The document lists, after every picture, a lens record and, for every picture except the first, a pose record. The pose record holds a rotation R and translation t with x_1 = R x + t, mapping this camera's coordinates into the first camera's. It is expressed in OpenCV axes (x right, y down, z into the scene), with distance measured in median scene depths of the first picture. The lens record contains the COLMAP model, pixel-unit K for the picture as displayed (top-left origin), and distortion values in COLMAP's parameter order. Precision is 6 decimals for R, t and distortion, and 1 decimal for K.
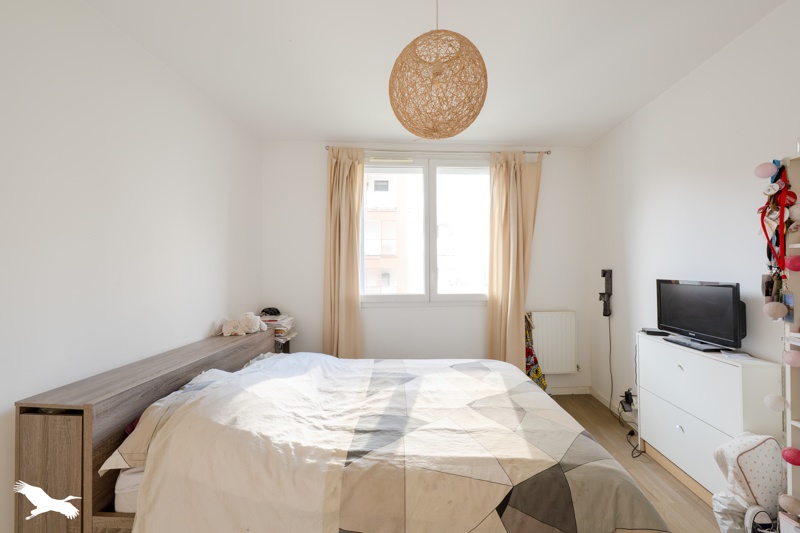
lens RADIAL K [[317.0, 0, 401.2], [0, 317.0, 266.9], [0, 0, 1]] dist [0.001716, 0.000161]
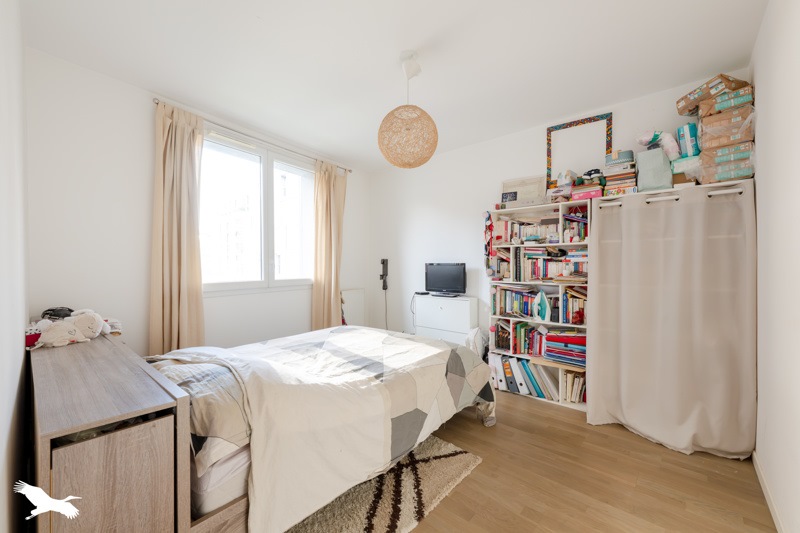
lens RADIAL K [[317.0, 0, 402.8], [0, 317.0, 265.4], [0, 0, 1]] dist [0.001716, 0.000161]
pose [[0.598547, 0.000577, 0.801087, -0.712558], [-0.005569, 0.999979, 0.003441, 0.046325], [-0.801068, -0.006521, 0.598538, 0.029357]]
